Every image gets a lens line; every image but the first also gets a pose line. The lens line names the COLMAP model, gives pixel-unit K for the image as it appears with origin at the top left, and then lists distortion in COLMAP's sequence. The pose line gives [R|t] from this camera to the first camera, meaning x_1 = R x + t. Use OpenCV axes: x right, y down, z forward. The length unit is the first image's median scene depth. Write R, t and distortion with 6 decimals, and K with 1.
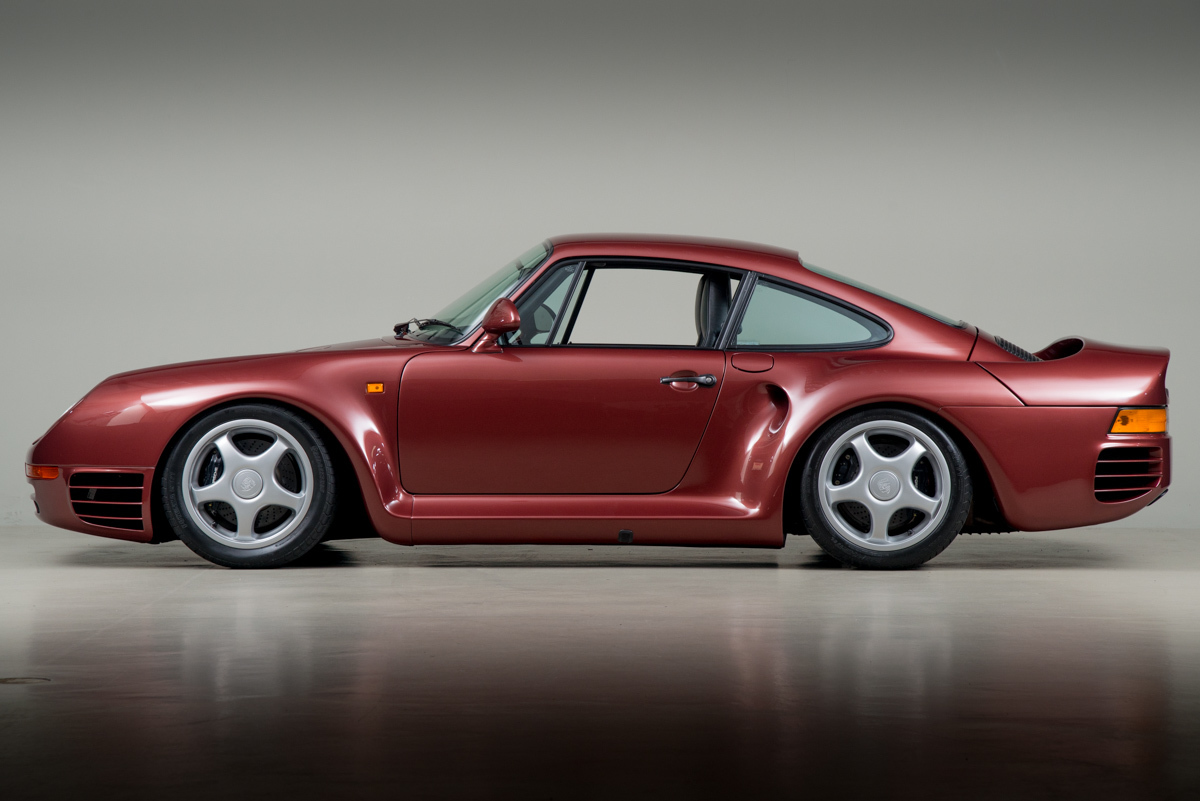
lens RADIAL K [[3183.4, 0, 601.3], [0, 3183.4, 408.7], [0, 0, 1]] dist [0.513968, 0.000000]
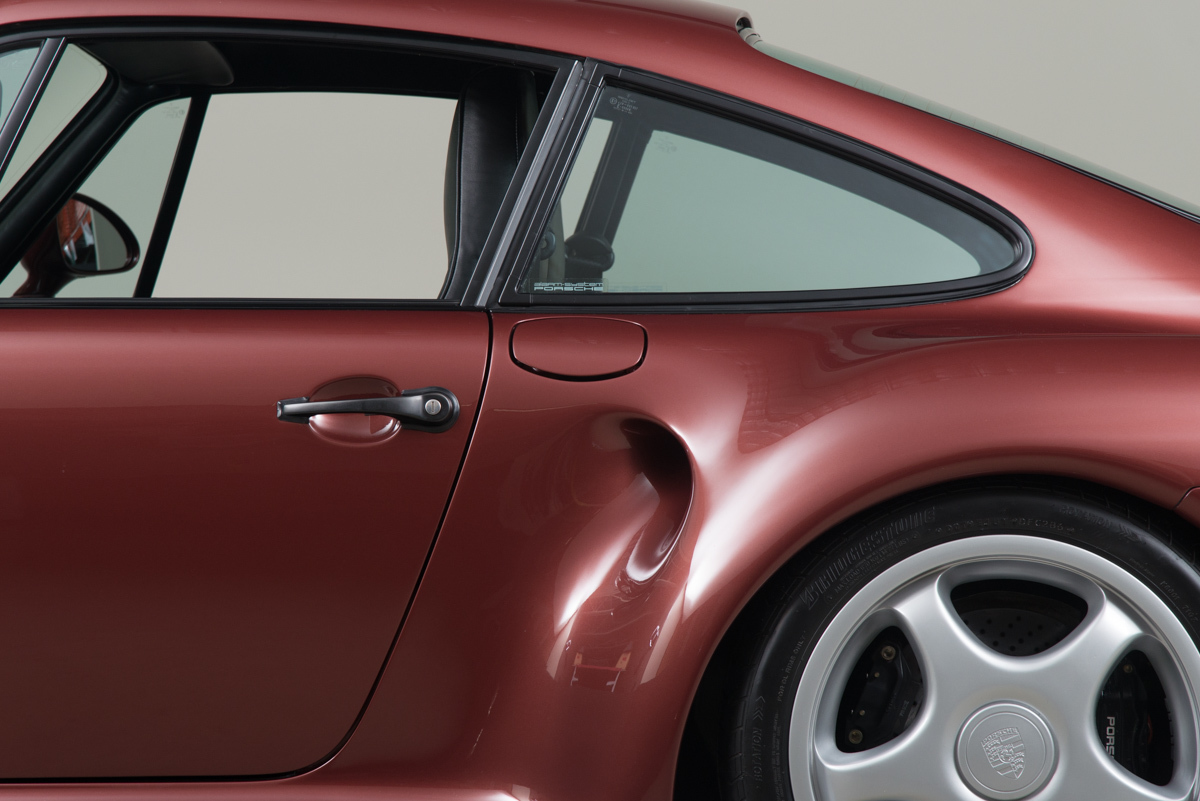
lens RADIAL K [[4142.0, 0, 599.6], [0, 4142.0, 398.2], [0, 0, 1]] dist [-0.057953, 0.000000]
pose [[0.999713, -0.011896, -0.020771, 0.058054], [0.011872, 0.999929, -0.001276, -0.009138], [0.020785, 0.001029, 0.999783, 0.601948]]
